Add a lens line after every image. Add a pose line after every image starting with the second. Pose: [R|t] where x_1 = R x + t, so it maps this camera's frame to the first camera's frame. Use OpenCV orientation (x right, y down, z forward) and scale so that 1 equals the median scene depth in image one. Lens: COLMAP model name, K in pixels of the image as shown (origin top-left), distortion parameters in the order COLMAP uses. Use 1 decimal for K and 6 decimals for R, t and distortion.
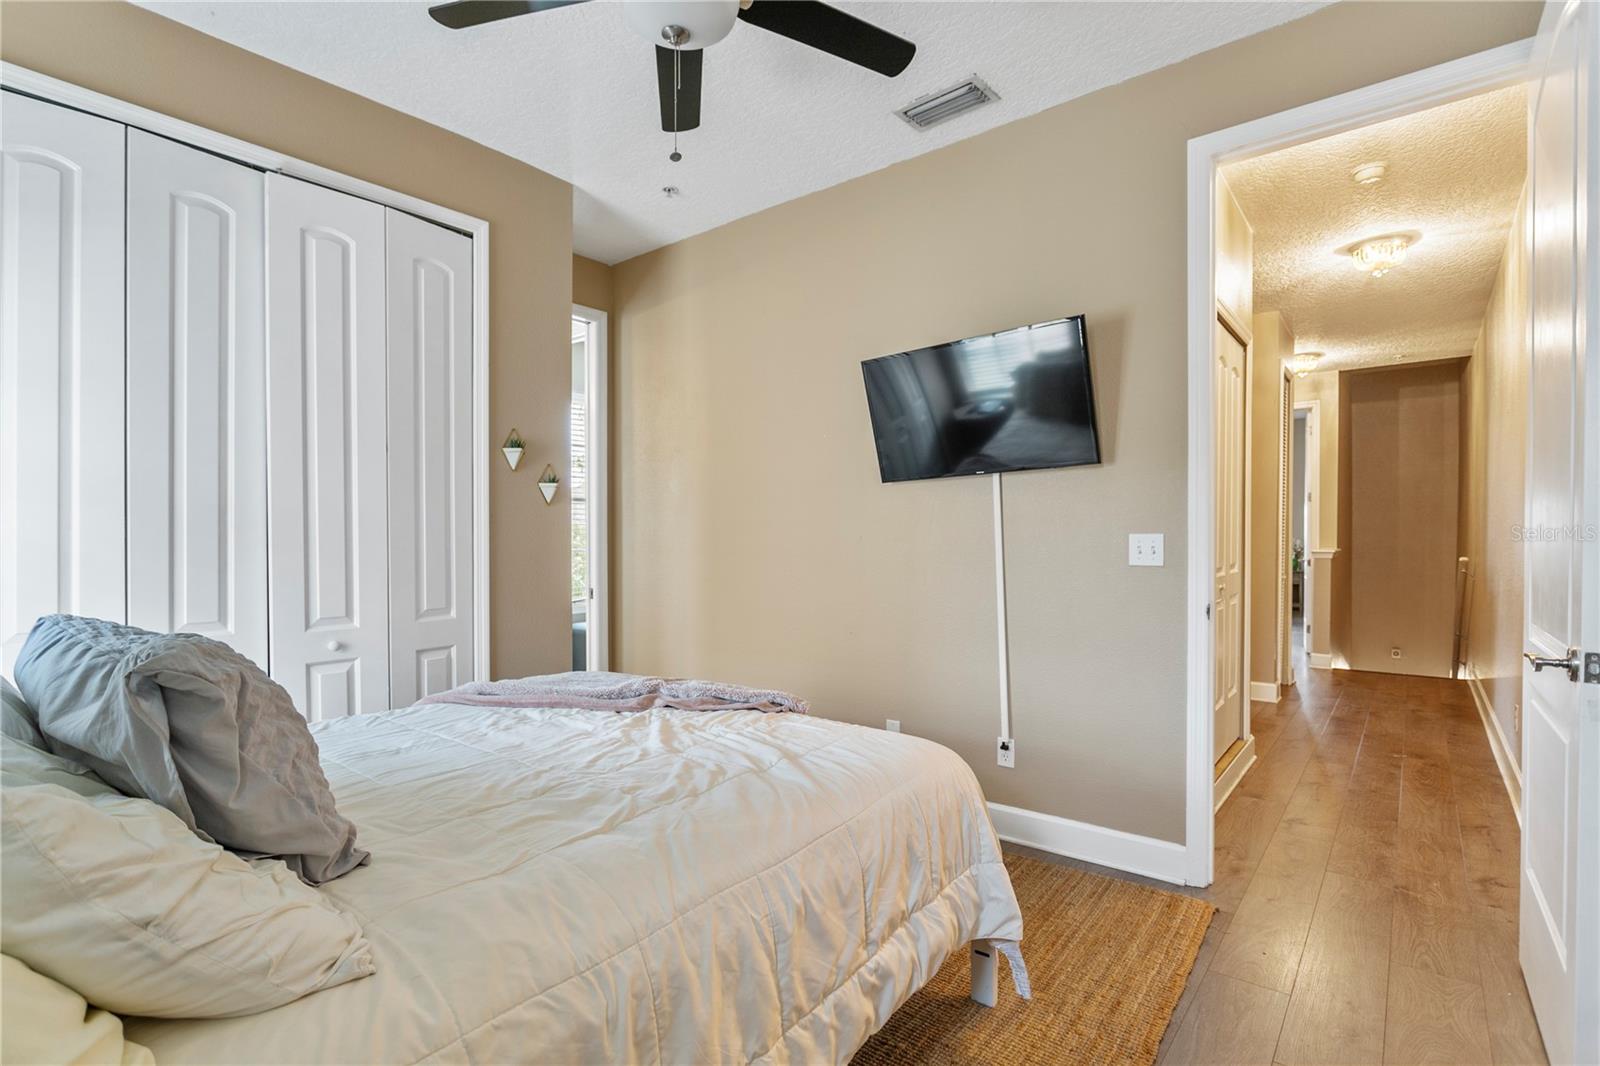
lens RADIAL K [[760.5, 0, 789.1], [0, 760.5, 532.1], [0, 0, 1]] dist [-0.010626, 0.002773]
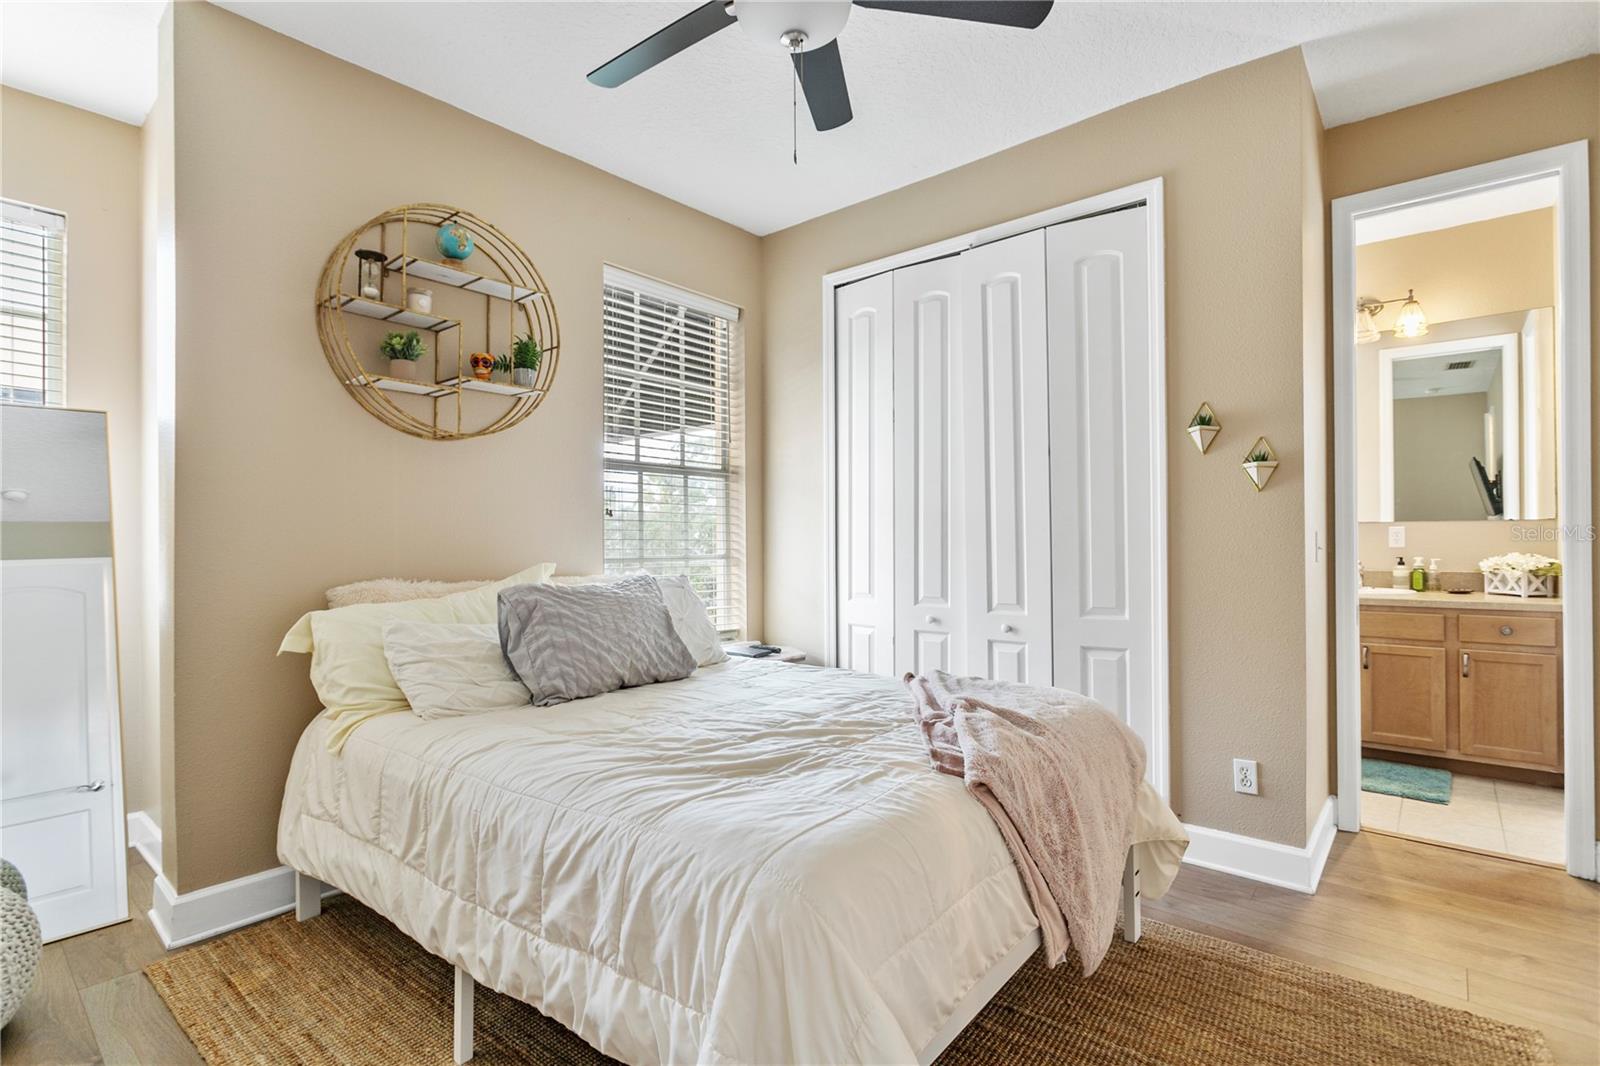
lens RADIAL K [[760.5, 0, 789.1], [0, 760.5, 532.1], [0, 0, 1]] dist [-0.010626, 0.002773]
pose [[-0.005739, -0.010423, -0.999929, 0.522870], [0.015760, 0.999821, -0.010512, 0.007856], [0.999859, -0.015819, -0.005573, 0.612859]]
